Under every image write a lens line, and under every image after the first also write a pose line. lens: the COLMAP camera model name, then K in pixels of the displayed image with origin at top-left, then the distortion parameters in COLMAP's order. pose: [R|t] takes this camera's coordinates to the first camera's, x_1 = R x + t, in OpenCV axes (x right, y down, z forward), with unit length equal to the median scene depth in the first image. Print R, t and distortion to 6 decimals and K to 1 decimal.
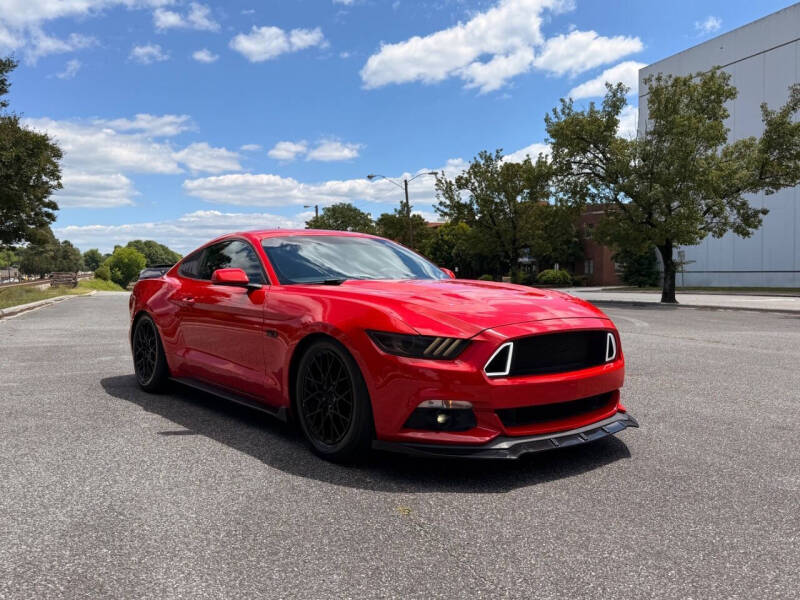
lens RADIAL K [[665.9, 0, 400.0], [0, 665.9, 300.0], [0, 0, 1]] dist [0.081257, -0.223729]
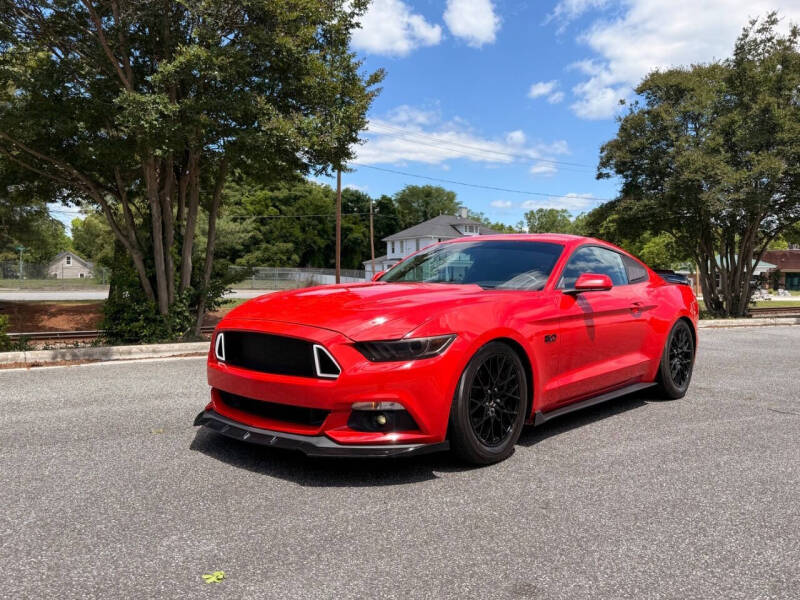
lens RADIAL K [[635.2, 0, 408.9], [0, 635.2, 299.1], [0, 0, 1]] dist [-0.004304, 0.092455]
pose [[0.236142, 0.046624, -0.970599, 0.193436], [-0.049720, 0.998120, 0.035850, -0.007739], [0.970446, 0.039793, 0.238016, 0.152939]]
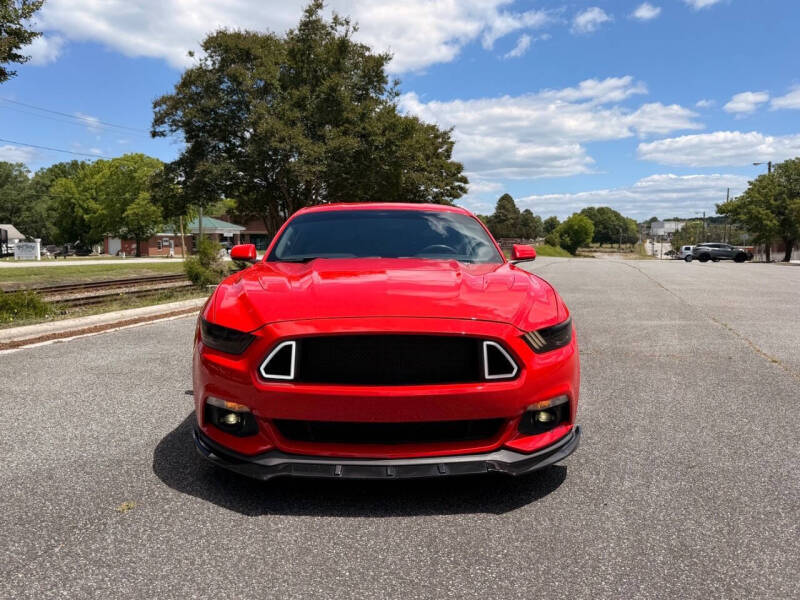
lens RADIAL K [[665.9, 0, 400.0], [0, 665.9, 300.0], [0, 0, 1]] dist [0.081257, -0.223729]
pose [[0.804072, 0.053796, -0.592094, 0.110876], [-0.023927, 0.998019, 0.058185, -0.005698], [0.594051, -0.032618, 0.803766, 0.060351]]
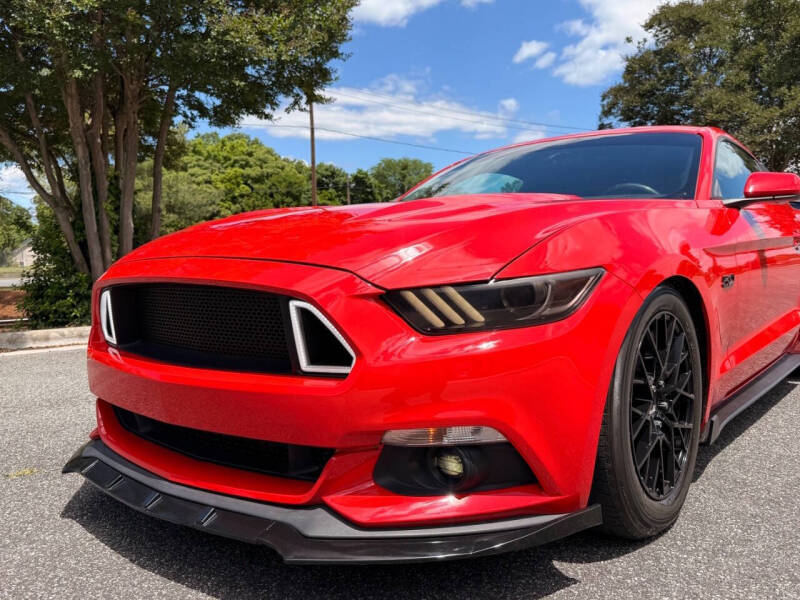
lens RADIAL K [[665.9, 0, 400.0], [0, 665.9, 300.0], [0, 0, 1]] dist [0.081257, -0.223729]
pose [[0.249889, 0.076847, -0.965220, 0.117660], [-0.015651, 0.997036, 0.075328, 0.003297], [0.968148, -0.003717, 0.250352, 0.160450]]
